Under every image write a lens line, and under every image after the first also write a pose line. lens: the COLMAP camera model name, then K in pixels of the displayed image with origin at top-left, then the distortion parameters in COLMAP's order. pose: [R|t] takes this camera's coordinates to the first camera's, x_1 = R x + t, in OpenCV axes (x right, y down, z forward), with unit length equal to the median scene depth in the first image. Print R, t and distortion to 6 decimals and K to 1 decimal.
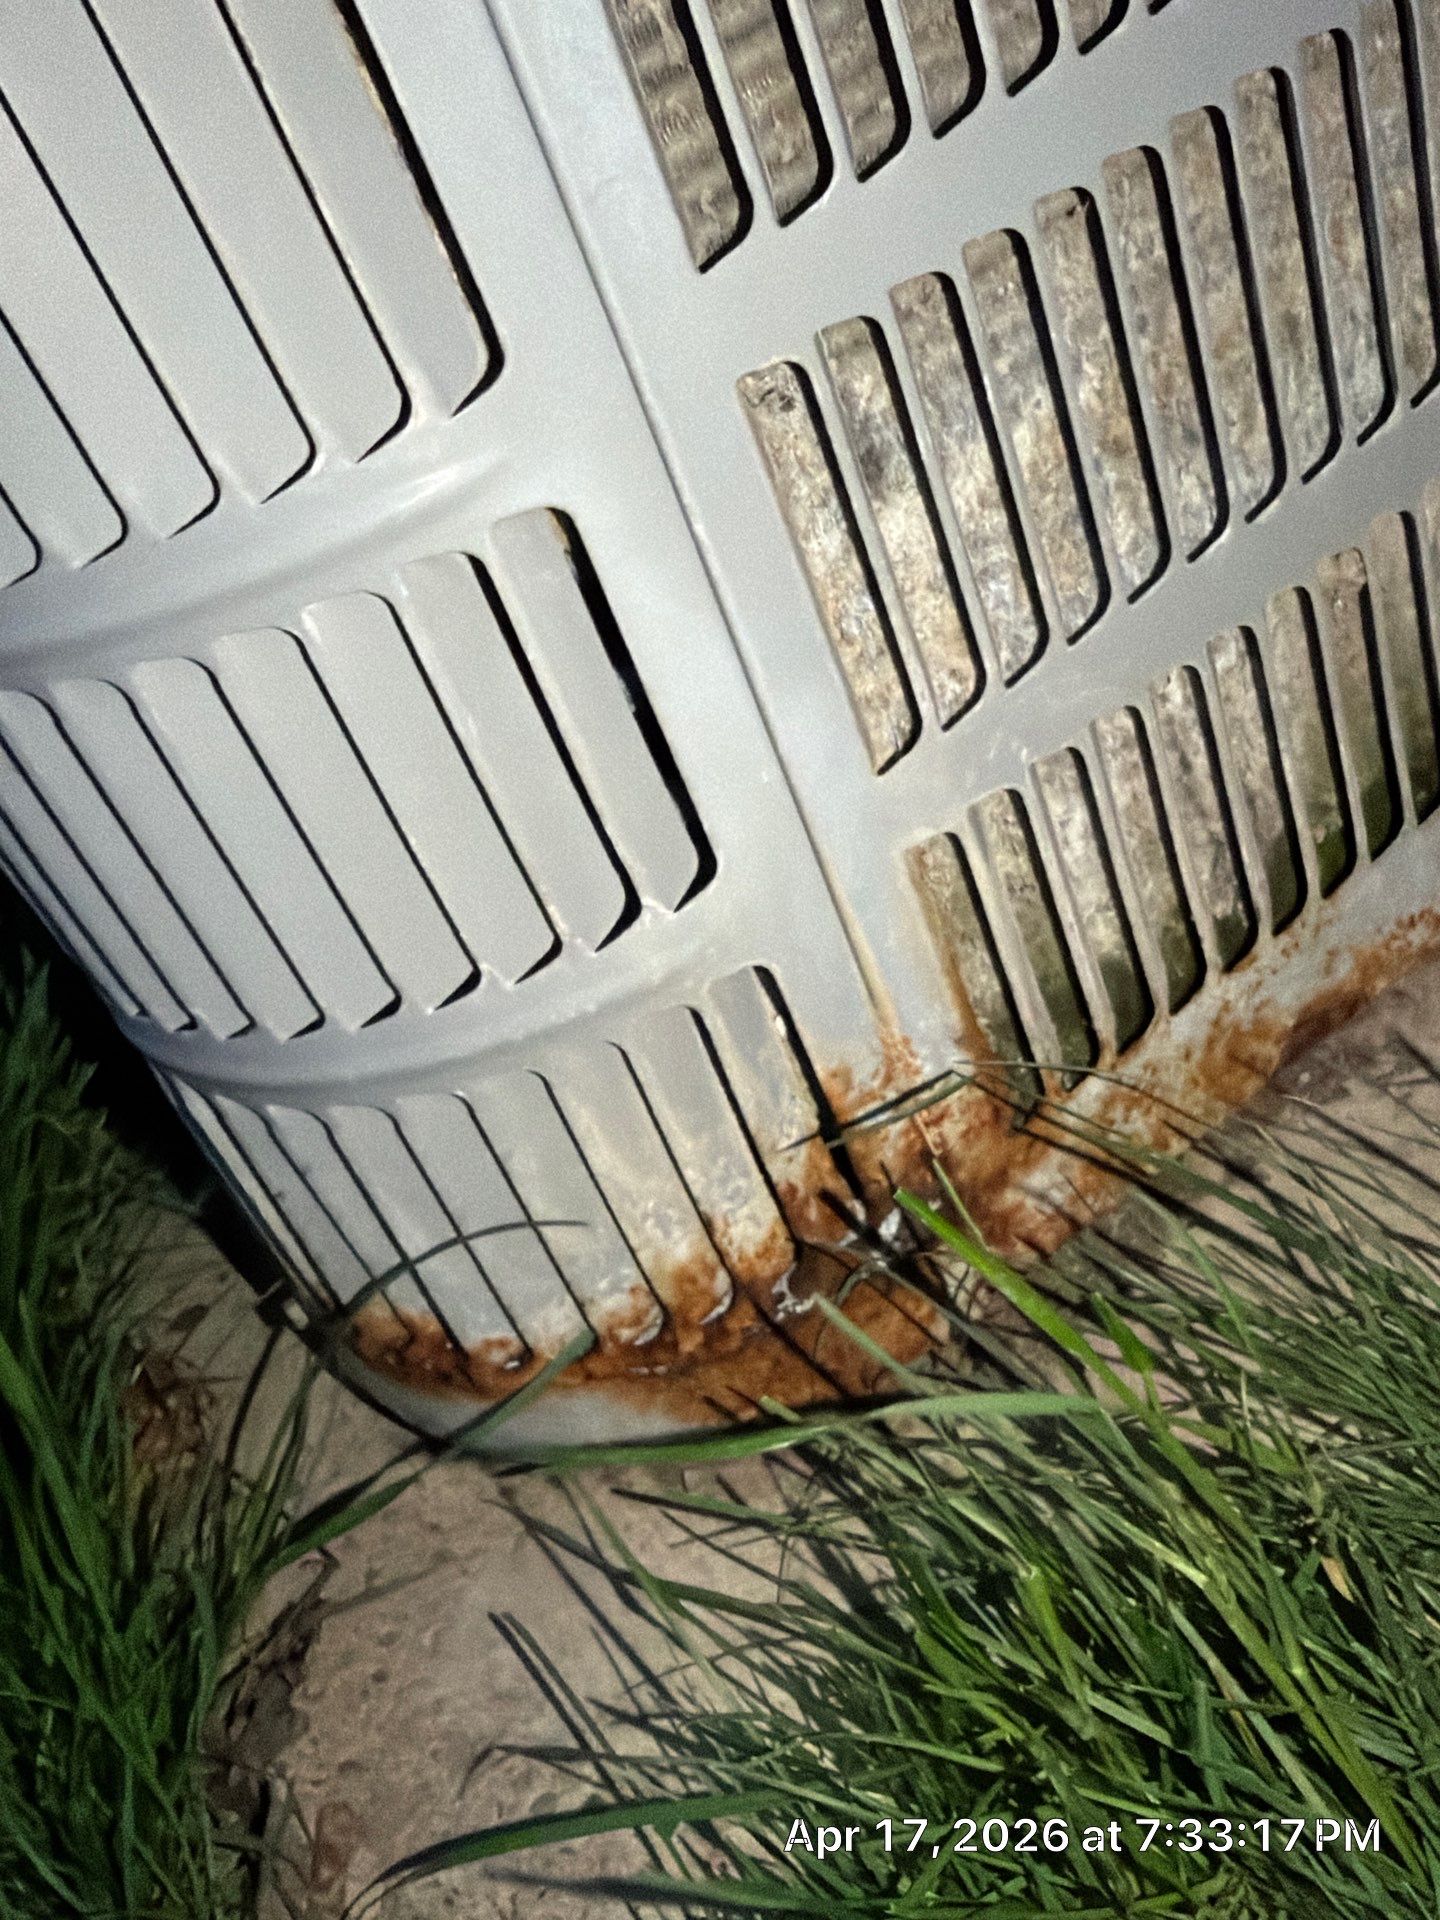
lens RADIAL K [[1798.7, 0, 720.0], [0, 1798.7, 960.0], [0, 0, 1]] dist [-0.006334, -0.004209]
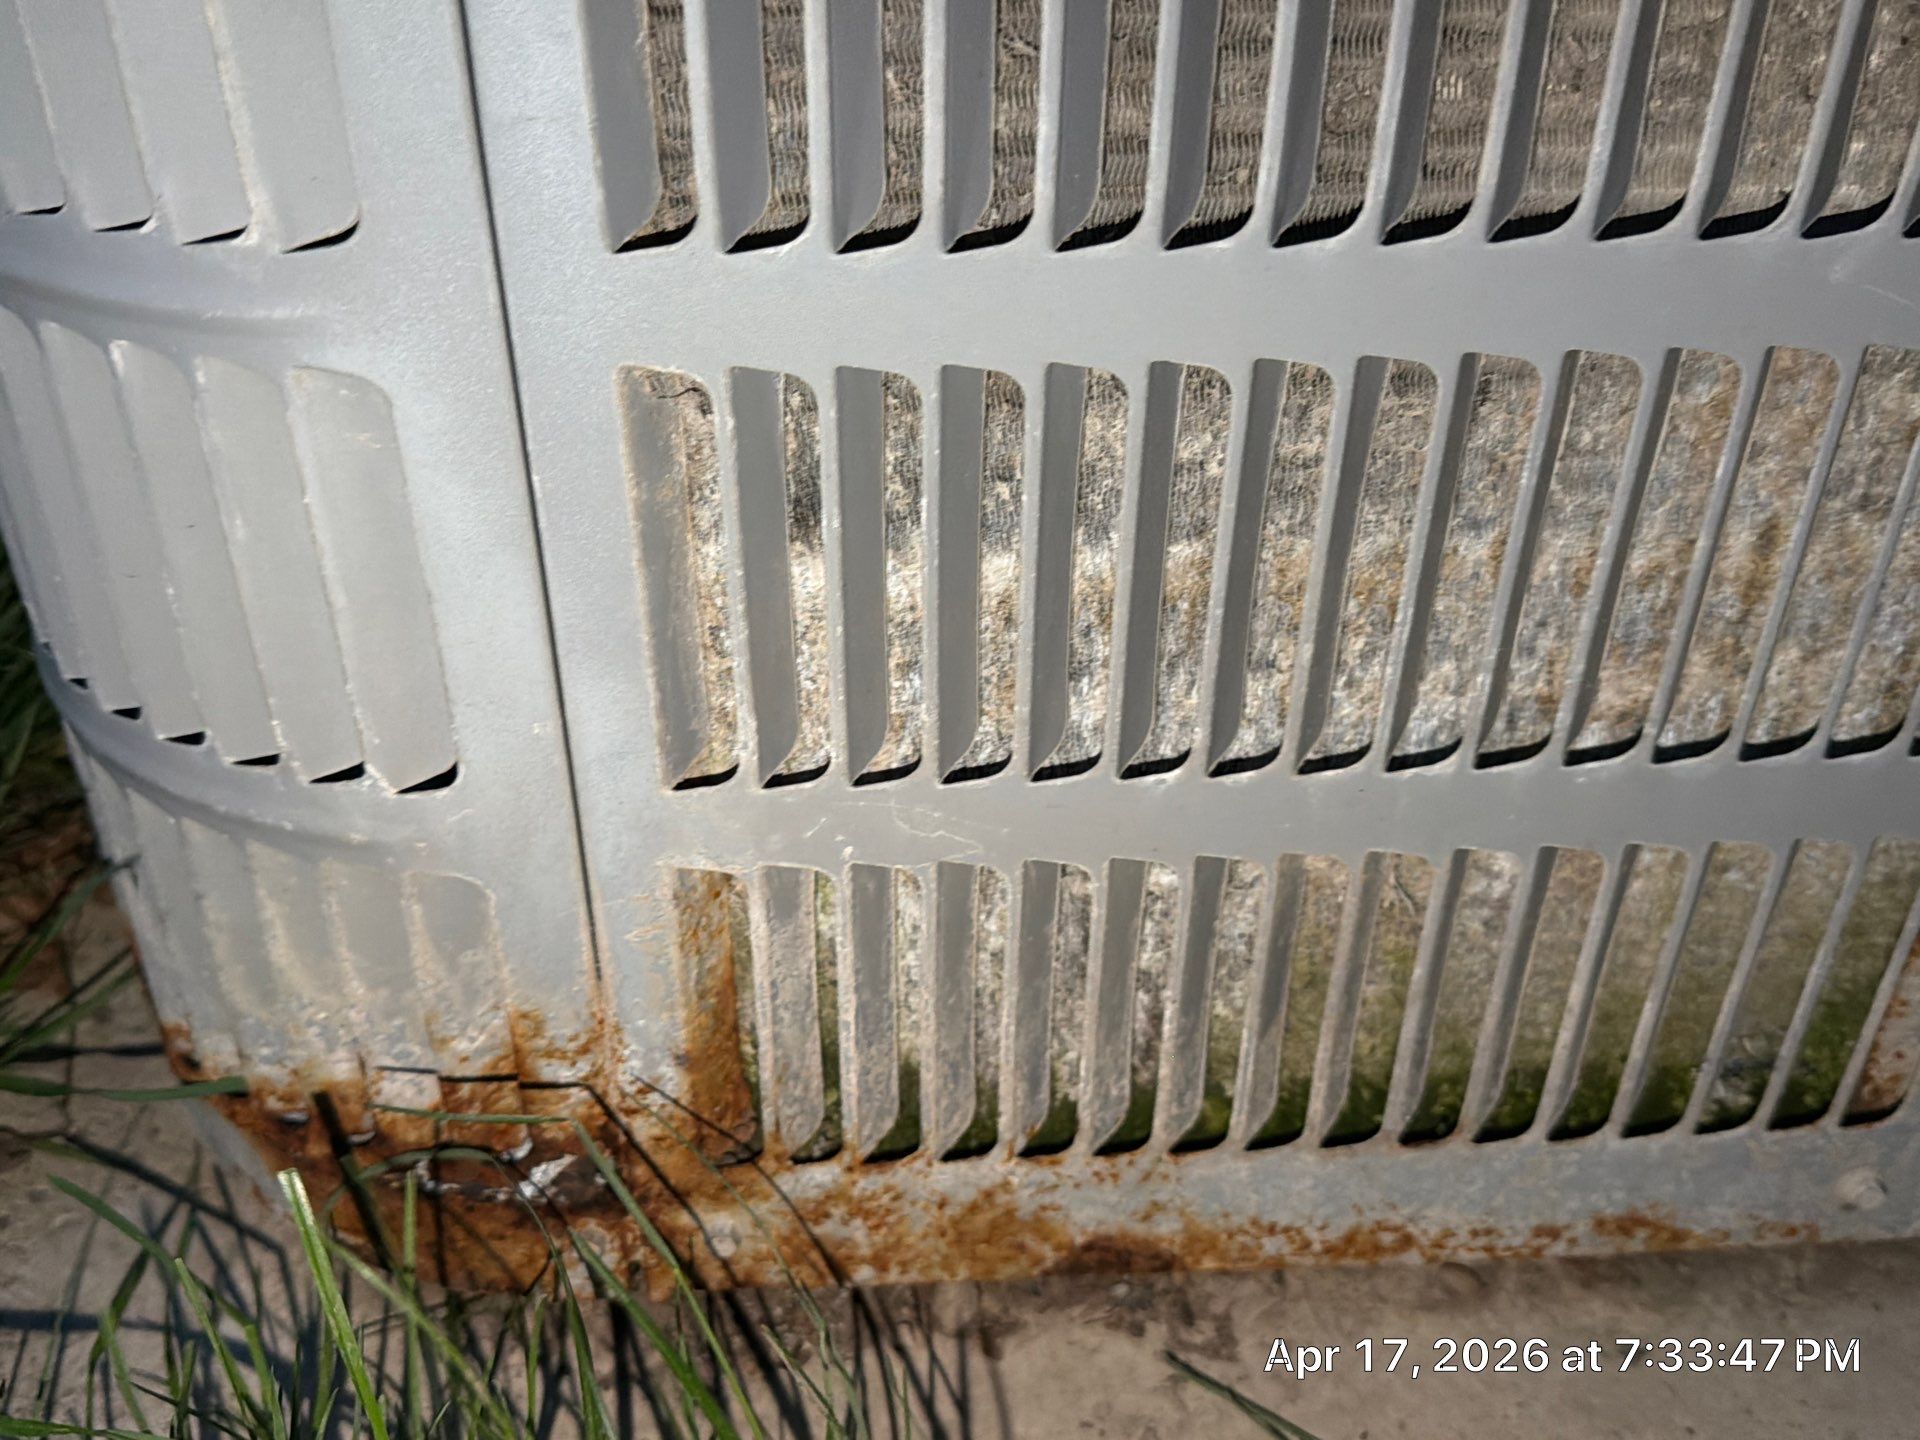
lens RADIAL K [[1818.0, 0, 957.0], [0, 1818.0, 746.4], [0, 0, 1]] dist [0.173670, -0.475482]
pose [[0.817421, 0.552035, -0.164560, 0.312466], [-0.539541, 0.833793, 0.116983, -0.275911], [0.201788, -0.006838, 0.979405, 0.085868]]
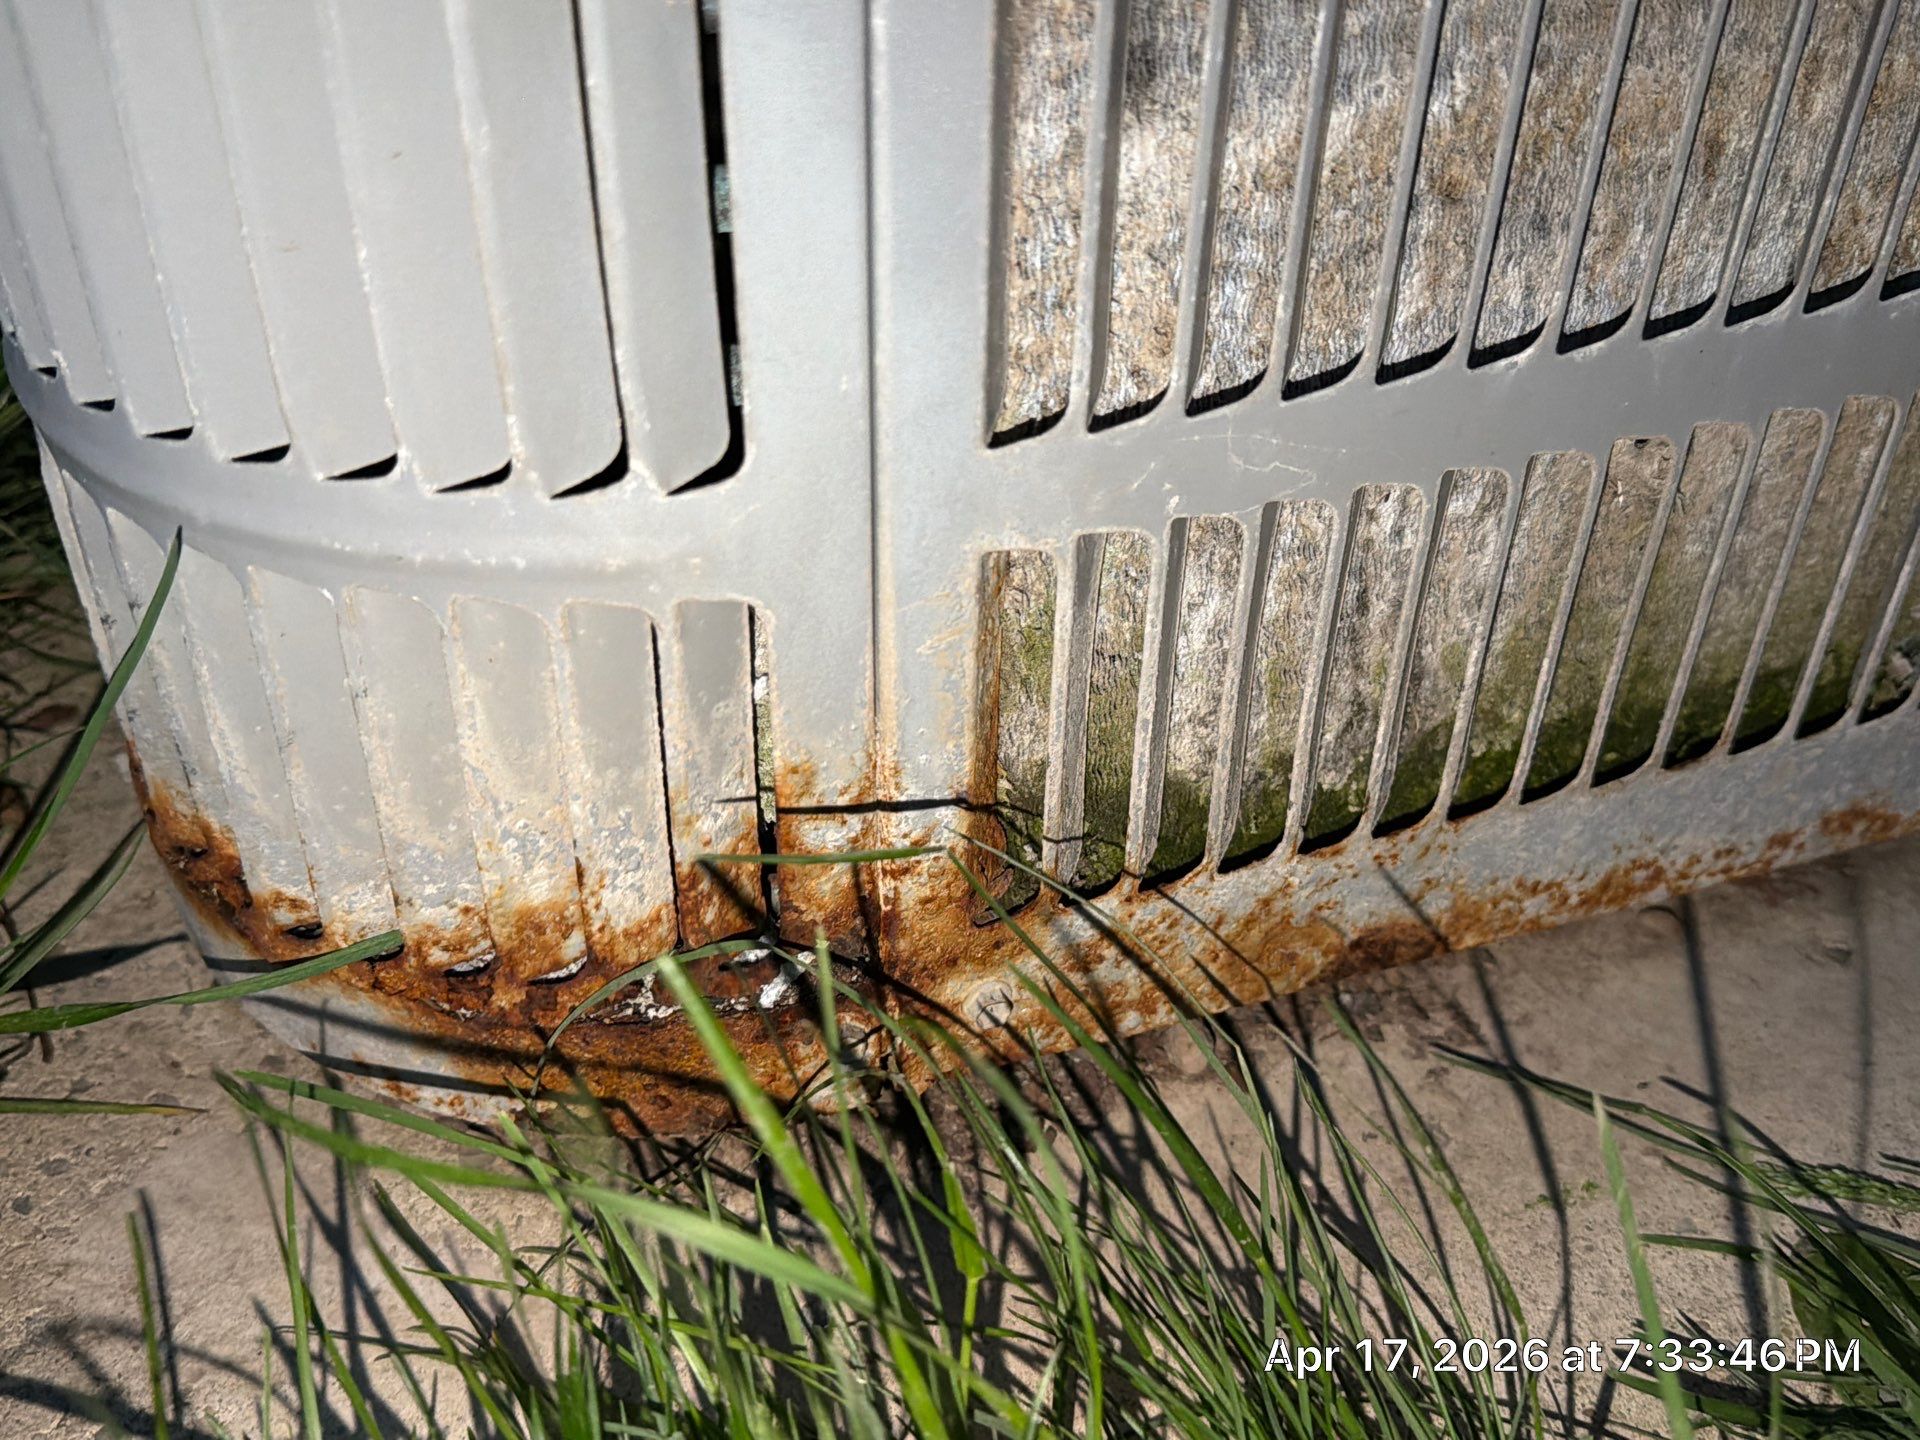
lens RADIAL K [[1805.5, 0, 960.0], [0, 1805.5, 720.0], [0, 0, 1]] dist [0.152825, -0.368951]
pose [[0.909672, 0.412681, 0.046811, 0.078702], [-0.414645, 0.908850, 0.045396, -0.022682], [-0.023810, -0.060705, 0.997872, 0.183116]]
